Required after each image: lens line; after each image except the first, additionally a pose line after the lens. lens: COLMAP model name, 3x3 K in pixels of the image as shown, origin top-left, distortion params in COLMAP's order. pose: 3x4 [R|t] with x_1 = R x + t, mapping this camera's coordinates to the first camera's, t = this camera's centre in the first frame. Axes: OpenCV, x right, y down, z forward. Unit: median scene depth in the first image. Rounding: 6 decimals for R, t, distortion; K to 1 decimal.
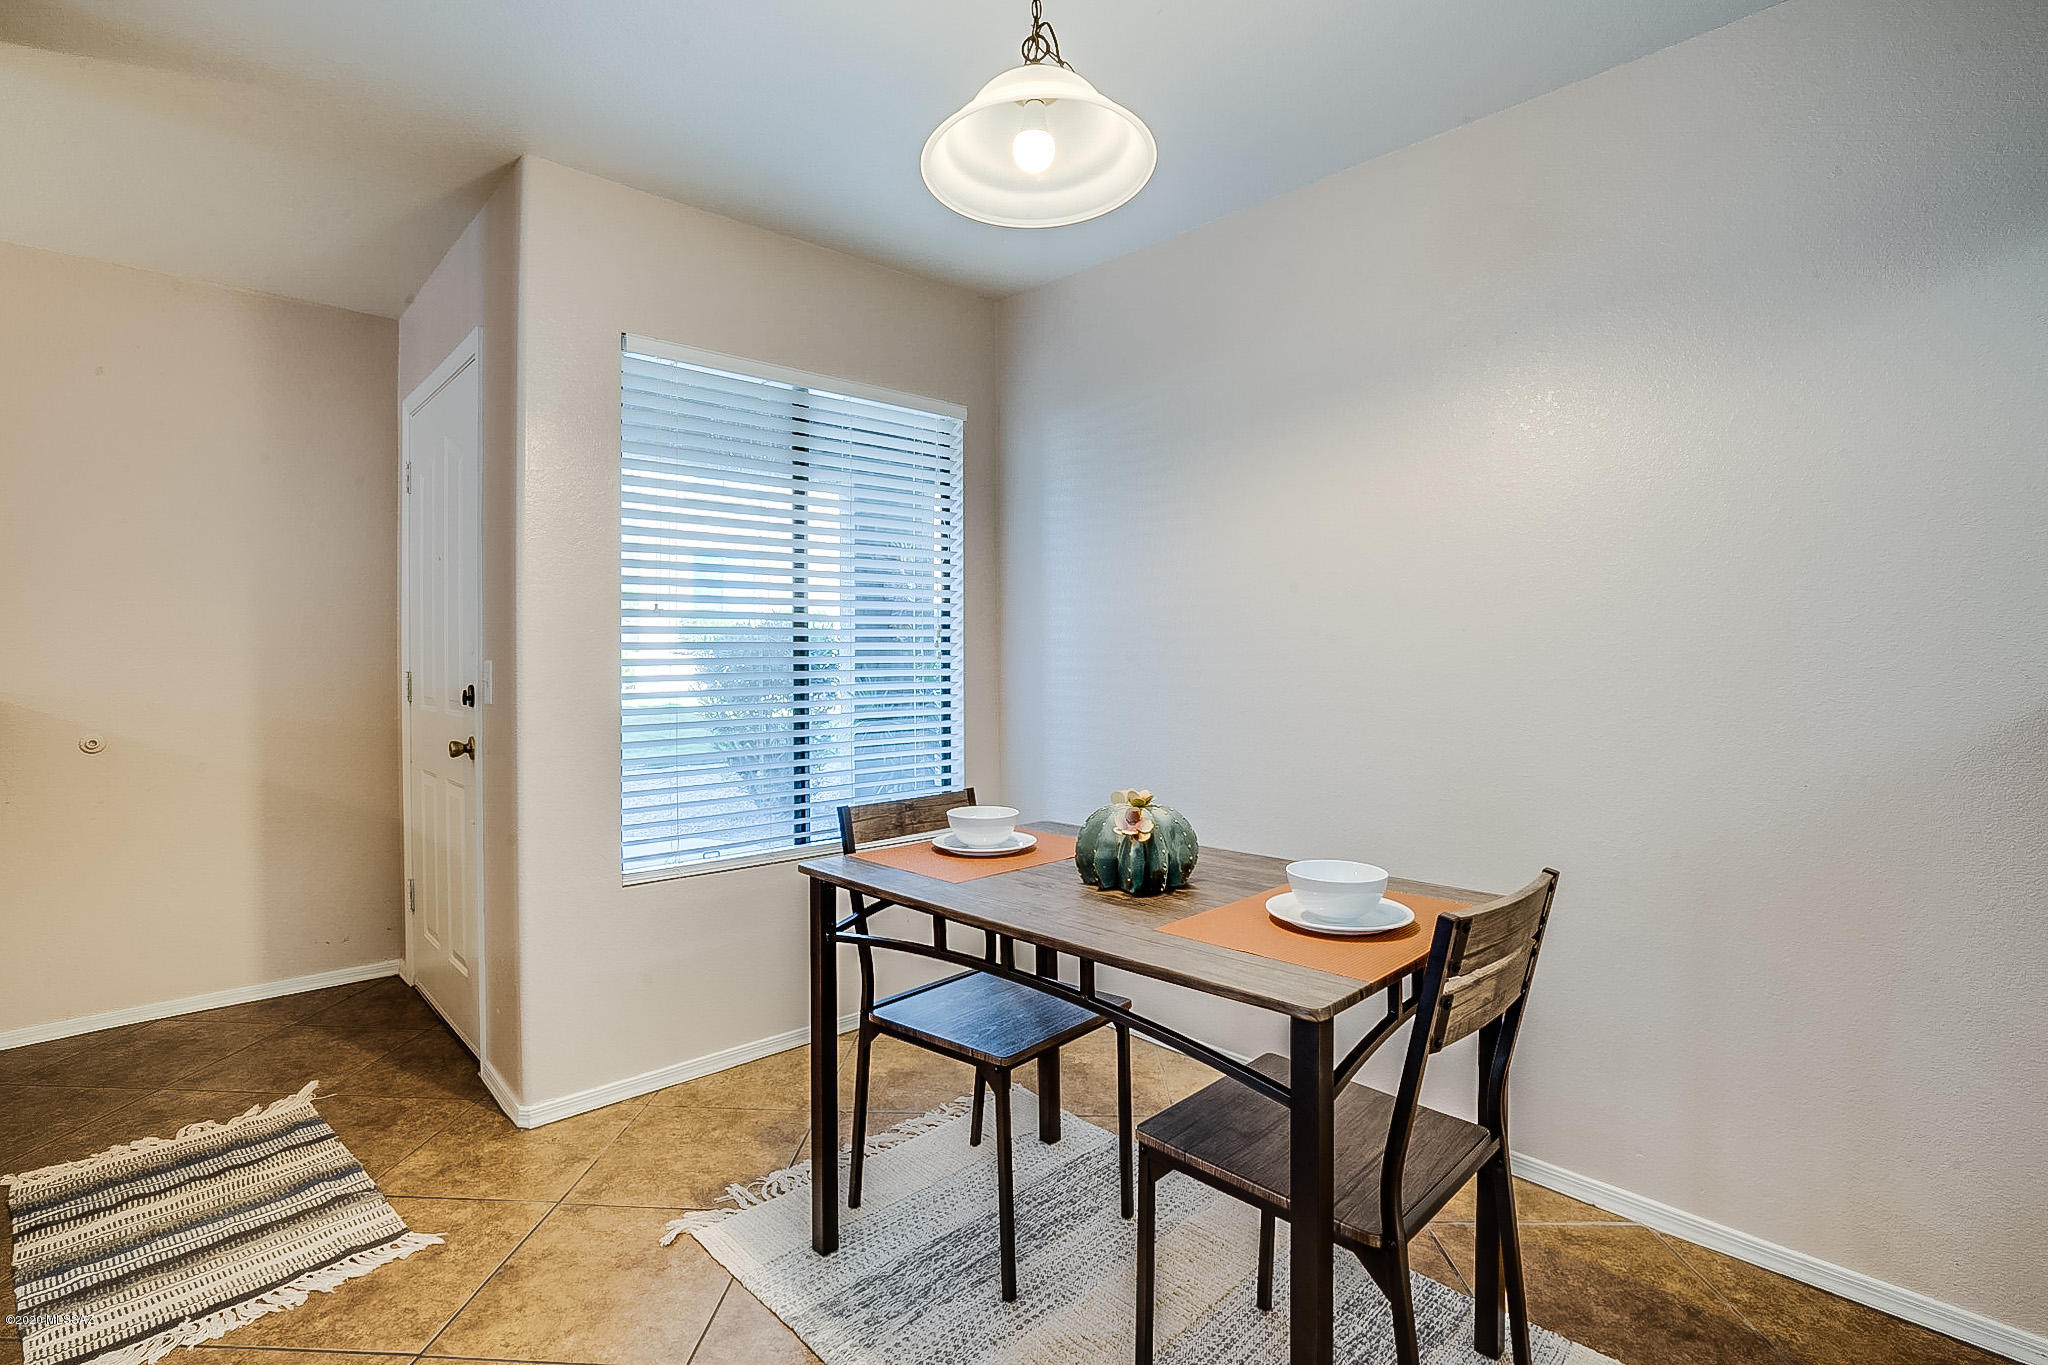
lens RADIAL K [[937.5, 0, 1057.6], [0, 937.5, 679.2], [0, 0, 1]] dist [-0.013224, -0.017141]
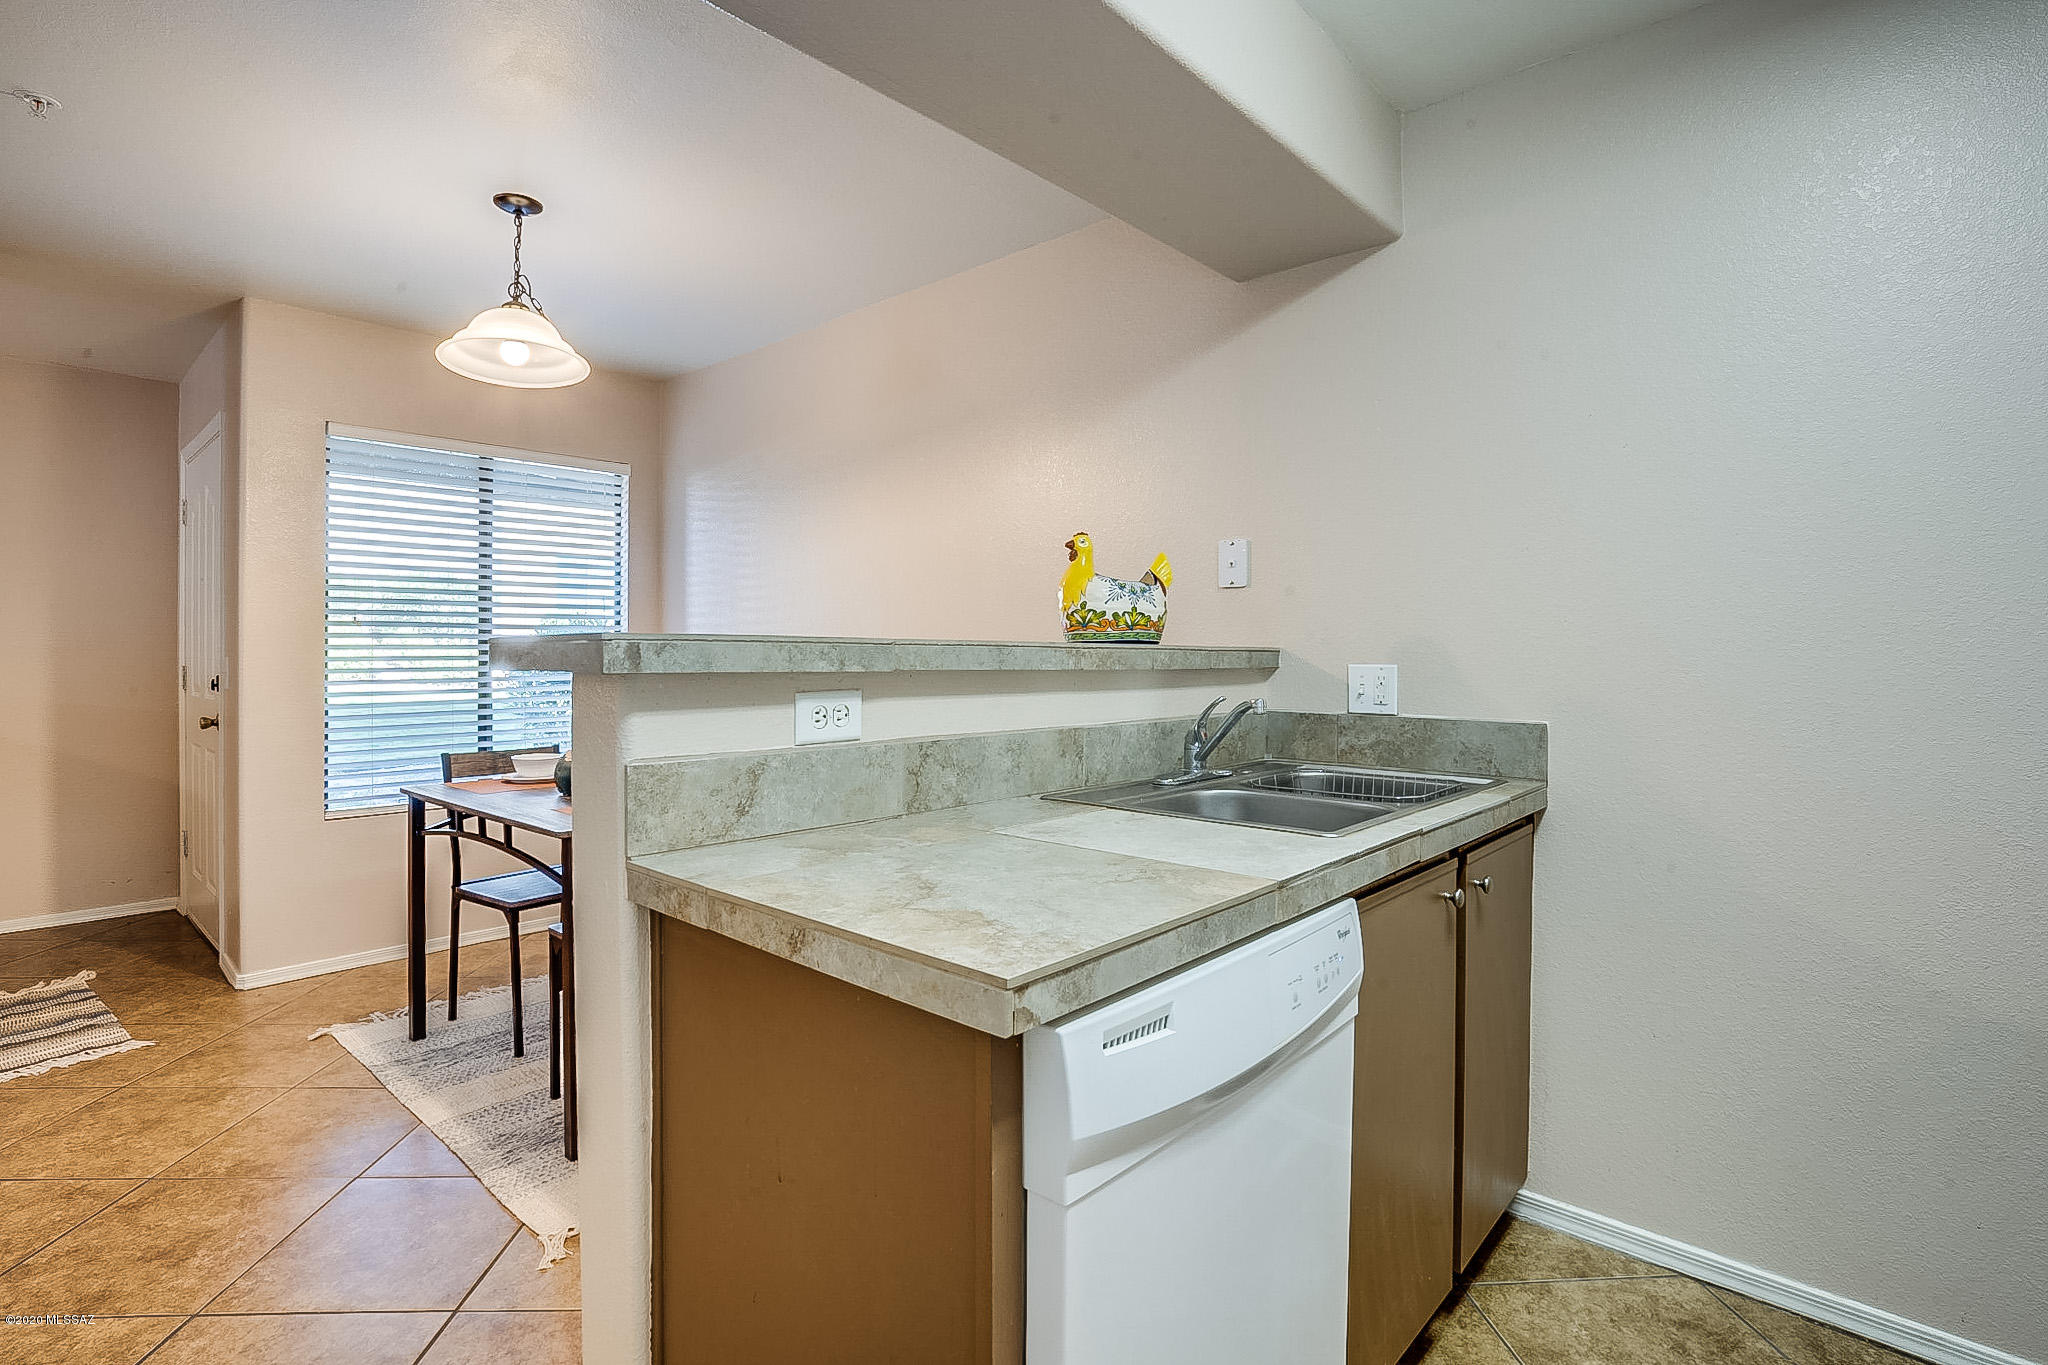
lens RADIAL K [[984.2, 0, 1099.7], [0, 984.2, 670.1], [0, 0, 1]] dist [-0.004844, -0.009593]
pose [[0.996995, 0.000700, 0.077468, 0.630847], [-0.000133, 0.999973, -0.007328, 0.010306], [-0.077471, 0.007296, 0.996968, -0.597139]]
